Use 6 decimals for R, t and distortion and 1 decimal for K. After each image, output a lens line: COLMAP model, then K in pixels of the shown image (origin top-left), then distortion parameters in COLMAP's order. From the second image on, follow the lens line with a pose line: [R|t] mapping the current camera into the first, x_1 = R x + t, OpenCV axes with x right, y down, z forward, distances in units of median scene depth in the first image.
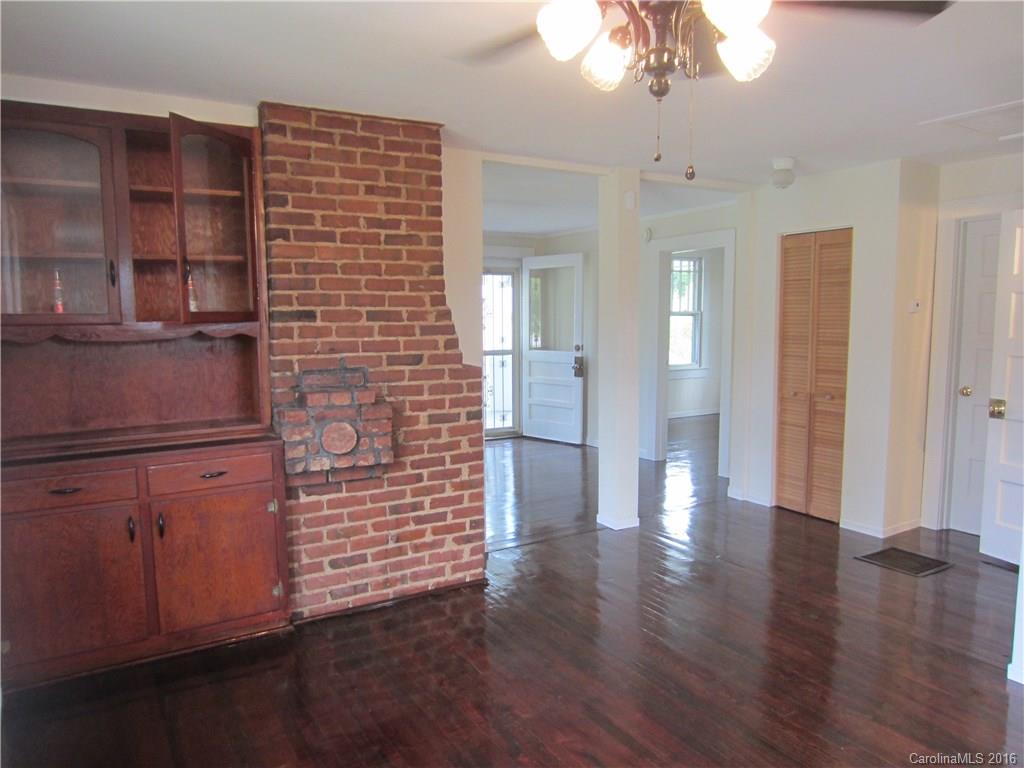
lens RADIAL K [[723.8, 0, 507.2], [0, 723.8, 387.9], [0, 0, 1]] dist [-0.038738, 0.022214]
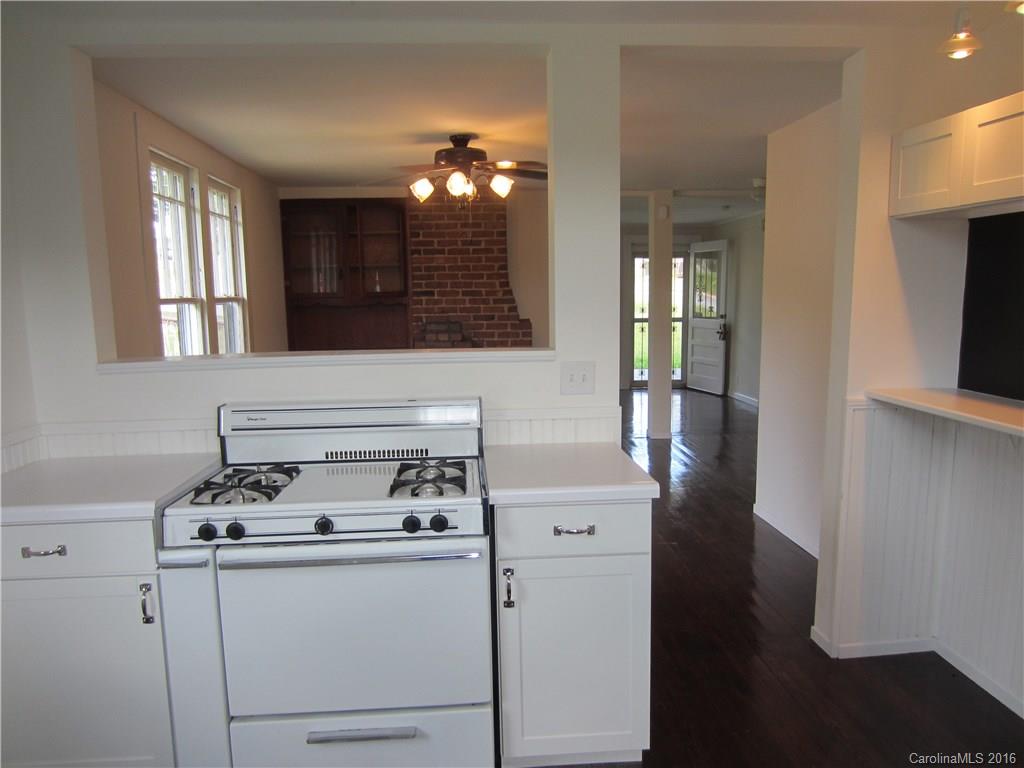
lens RADIAL K [[723.8, 0, 509.4], [0, 723.8, 387.0], [0, 0, 1]] dist [-0.038738, 0.022214]
pose [[0.892623, 0.056179, -0.447289, 0.756779], [-0.038991, 0.998108, 0.047550, 0.047208], [0.449114, -0.025004, 0.893125, -0.607982]]
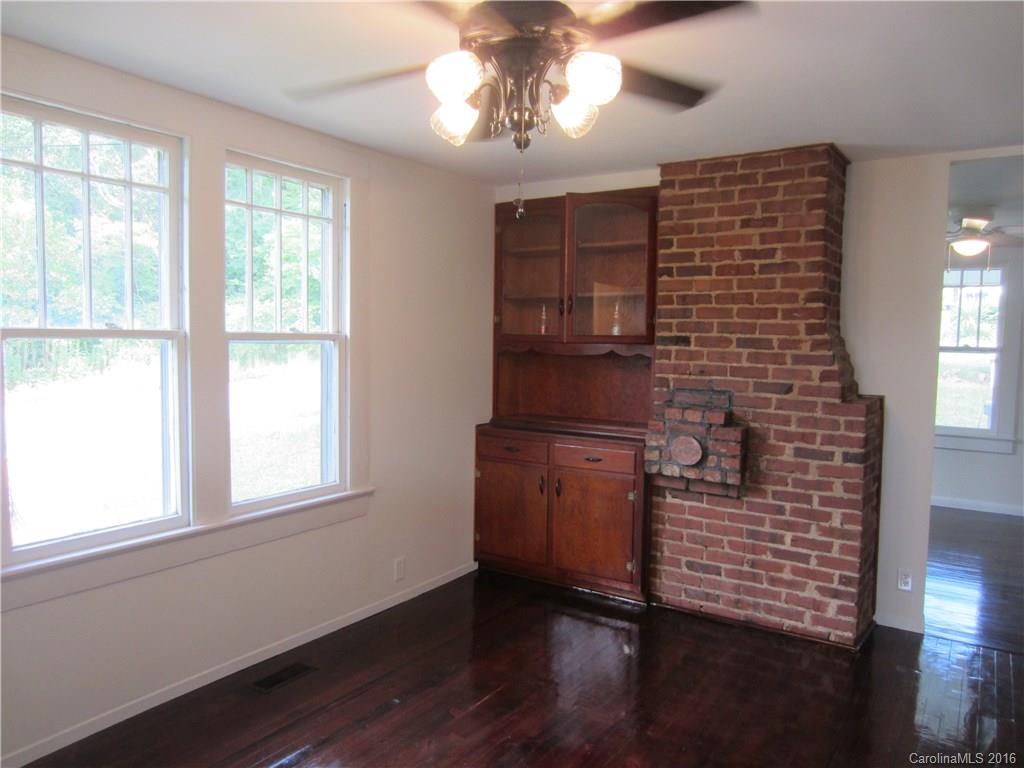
lens RADIAL K [[723.8, 0, 509.8], [0, 723.8, 385.9], [0, 0, 1]] dist [-0.038738, 0.022214]
pose [[0.422563, 0.079897, -0.902805, 0.620987], [-0.114410, 0.992841, 0.034314, -0.035090], [0.899083, 0.088791, 0.428679, 0.256043]]
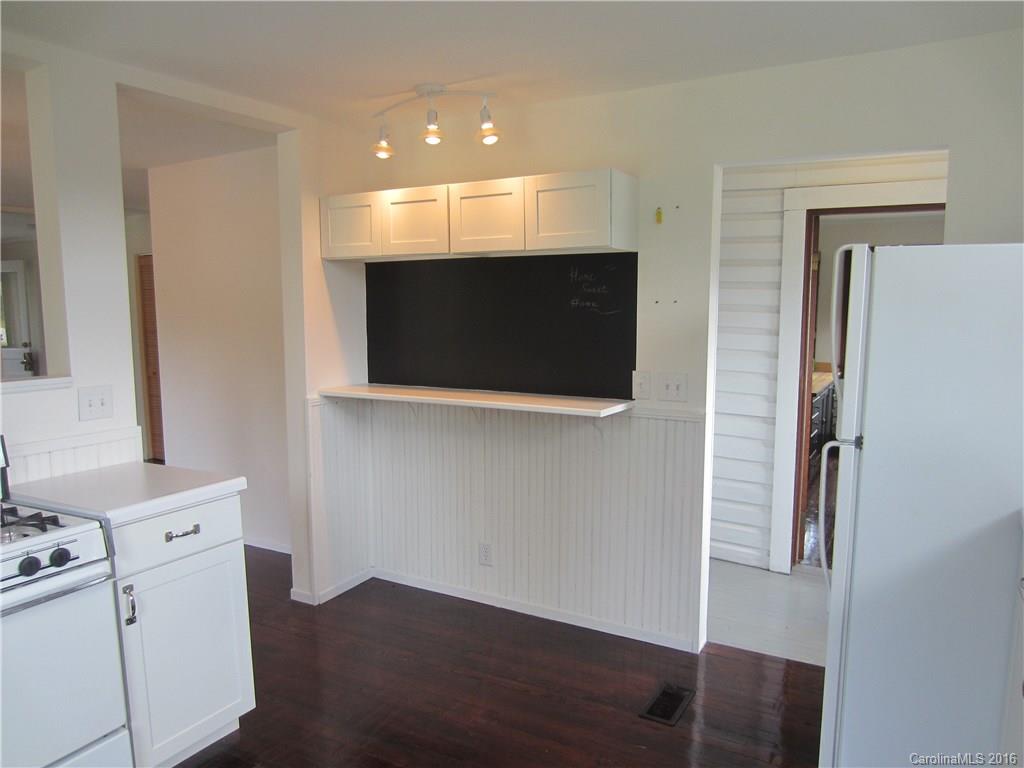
lens RADIAL K [[723.8, 0, 511.6], [0, 723.8, 388.3], [0, 0, 1]] dist [-0.038738, 0.022214]
pose [[0.877623, -0.053728, 0.476330, 0.512013], [0.050019, 0.998538, 0.020472, 0.062053], [-0.476734, 0.005859, 0.879028, -0.760830]]
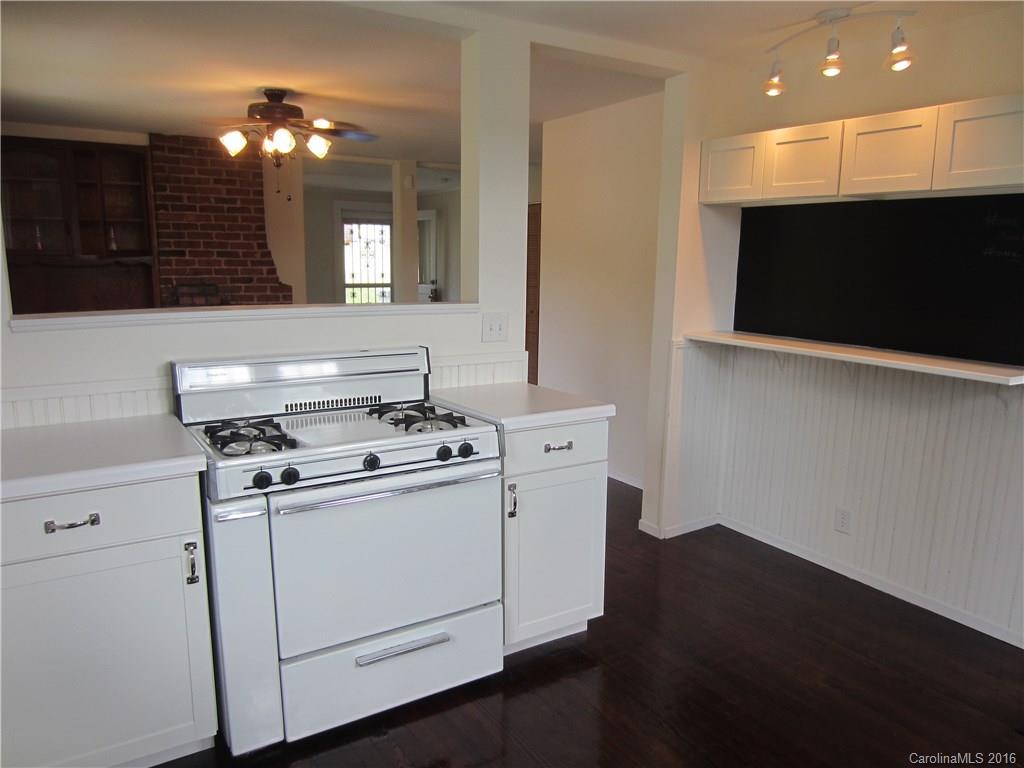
lens RADIAL K [[723.8, 0, 510.5], [0, 723.8, 387.3], [0, 0, 1]] dist [-0.038738, 0.022214]
pose [[0.999639, 0.019068, 0.018919, 0.490344], [-0.020454, 0.996899, 0.075993, 0.075479], [-0.017412, -0.076352, 0.996929, -0.774330]]
